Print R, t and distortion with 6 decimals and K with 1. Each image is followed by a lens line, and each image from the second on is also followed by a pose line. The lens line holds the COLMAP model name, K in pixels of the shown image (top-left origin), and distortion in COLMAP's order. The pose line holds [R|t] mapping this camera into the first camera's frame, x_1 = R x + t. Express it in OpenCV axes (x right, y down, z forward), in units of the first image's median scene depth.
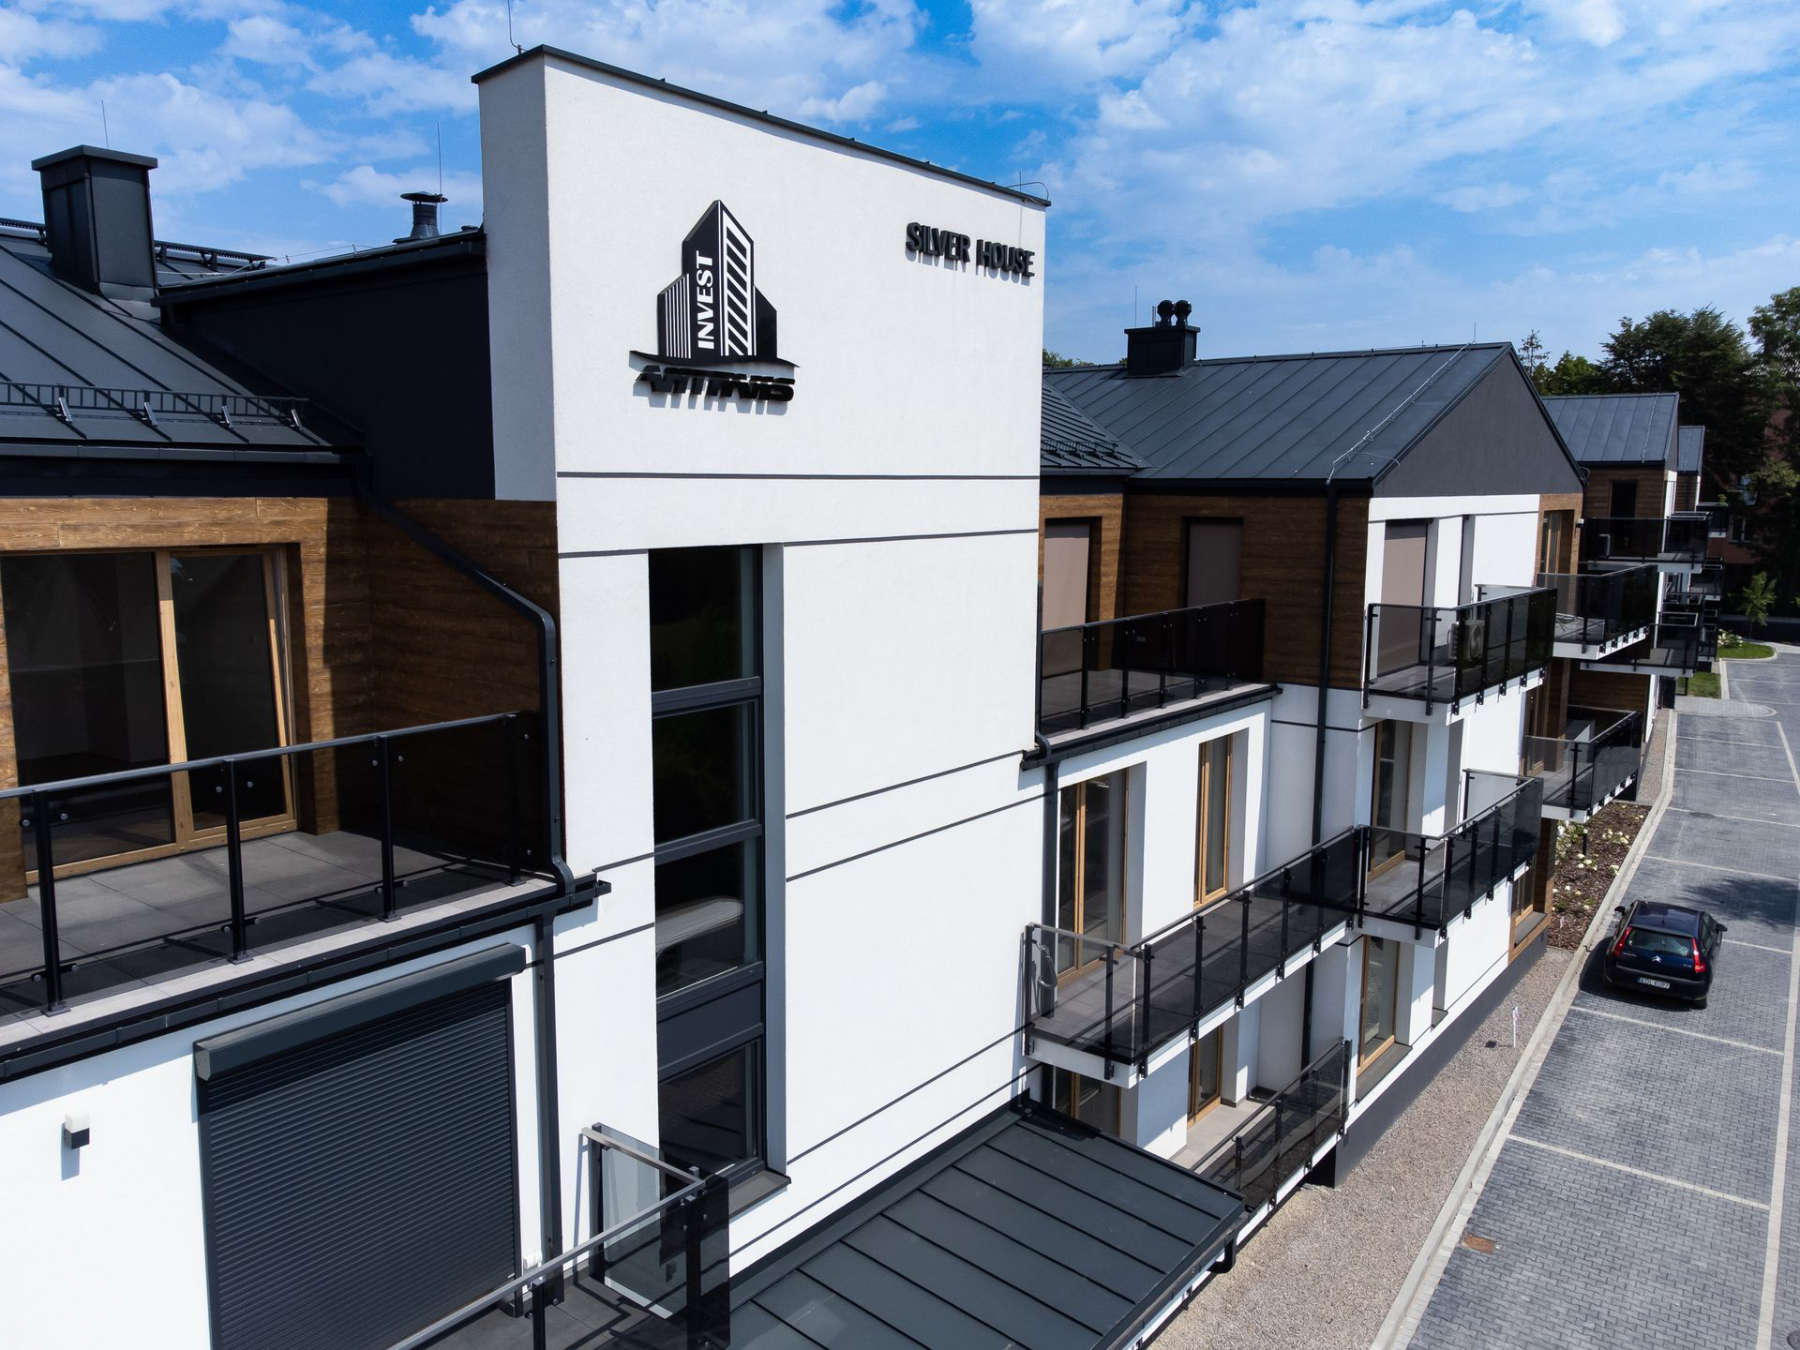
lens RADIAL K [[1375.2, 0, 900.0], [0, 1375.2, 675.0], [0, 0, 1]] dist [0.001439, 0.034224]
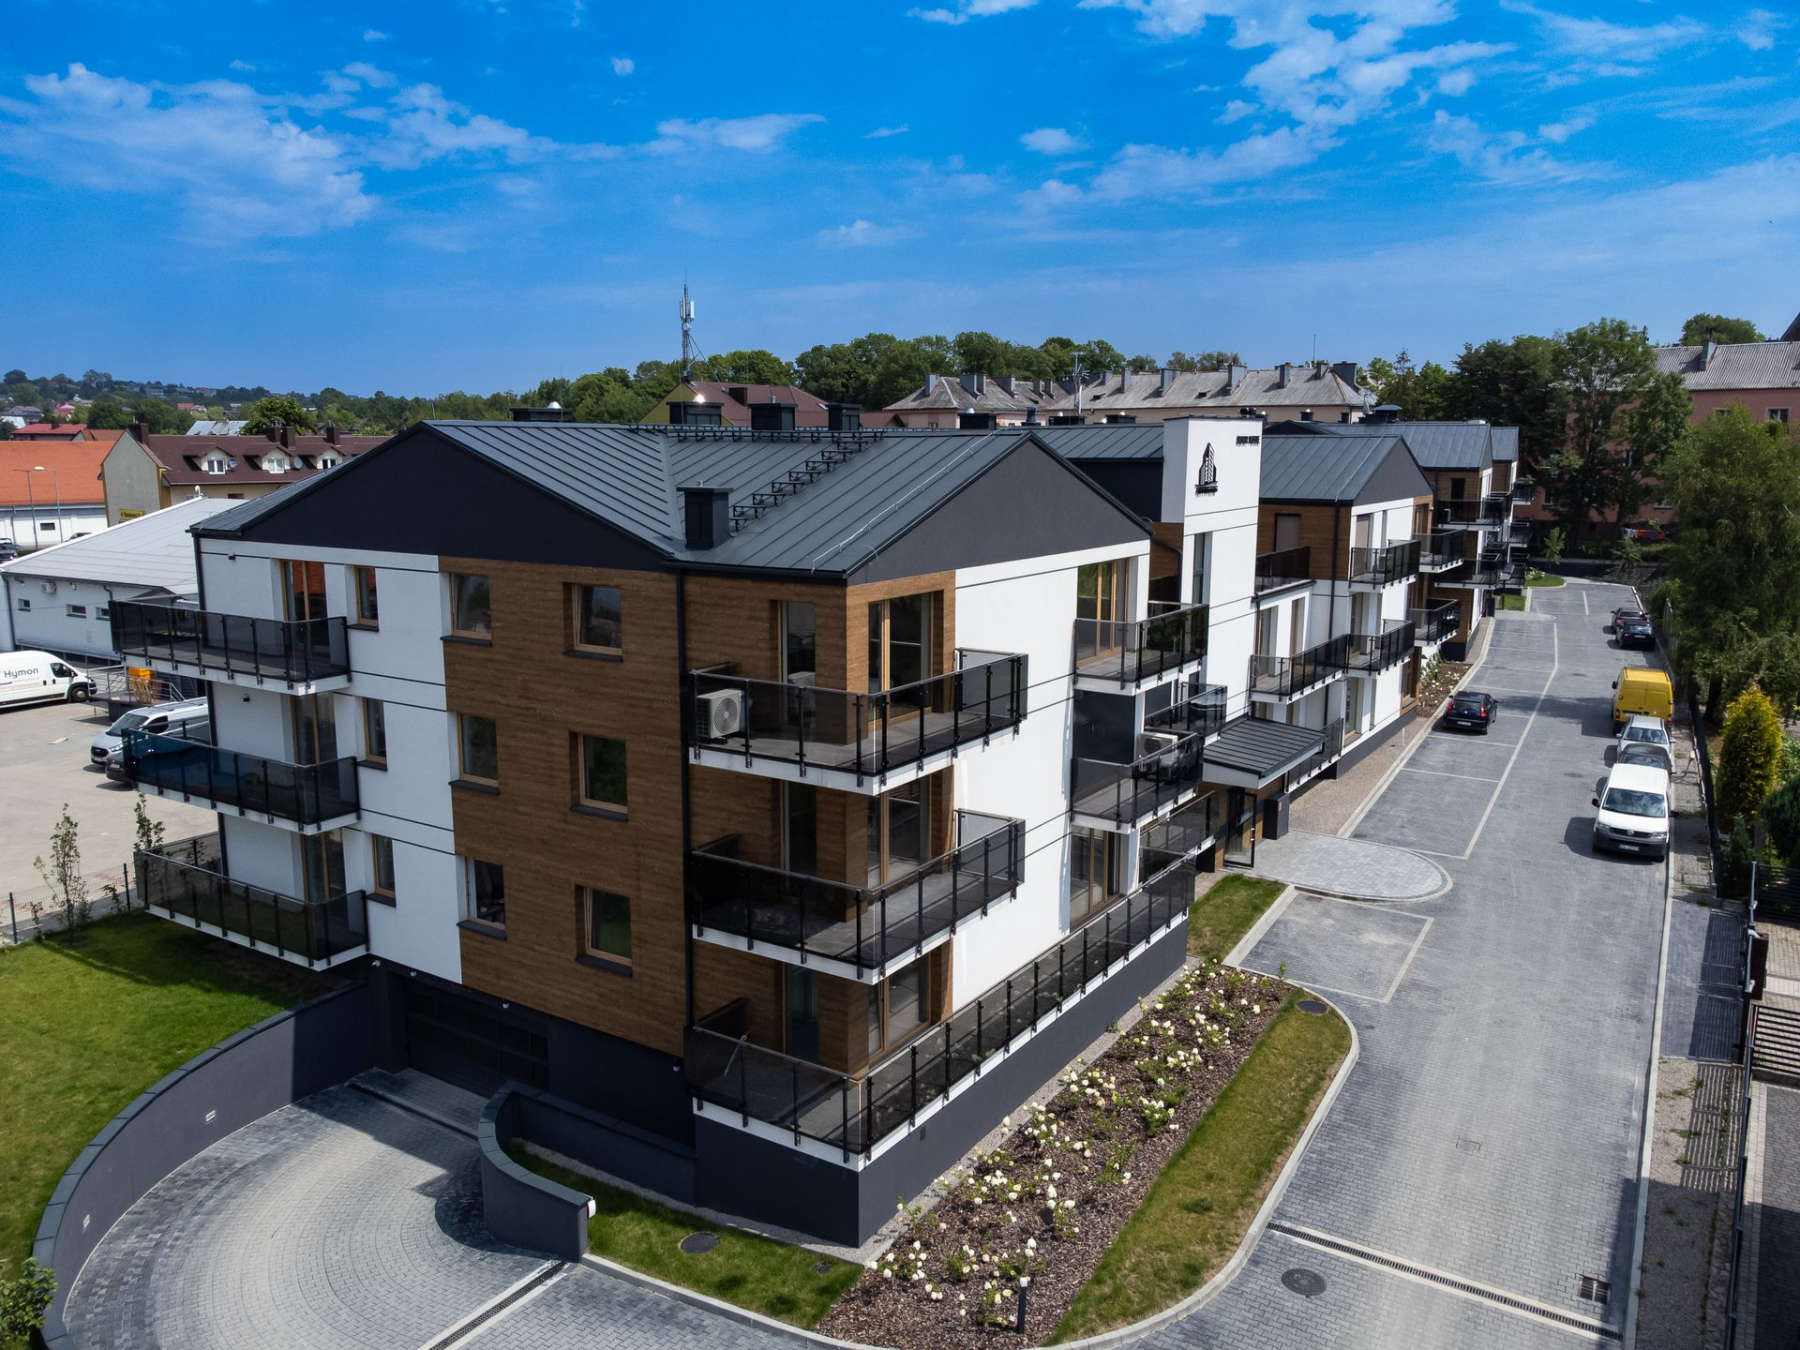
lens RADIAL K [[1340.2, 0, 900.0], [0, 1340.2, 675.0], [0, 0, 1]] dist [-0.002840, 0.036330]
pose [[0.997166, -0.016928, 0.073303, -0.609850], [0.014413, 0.999294, 0.034701, 0.077540], [-0.073839, -0.033546, 0.996706, -1.282453]]
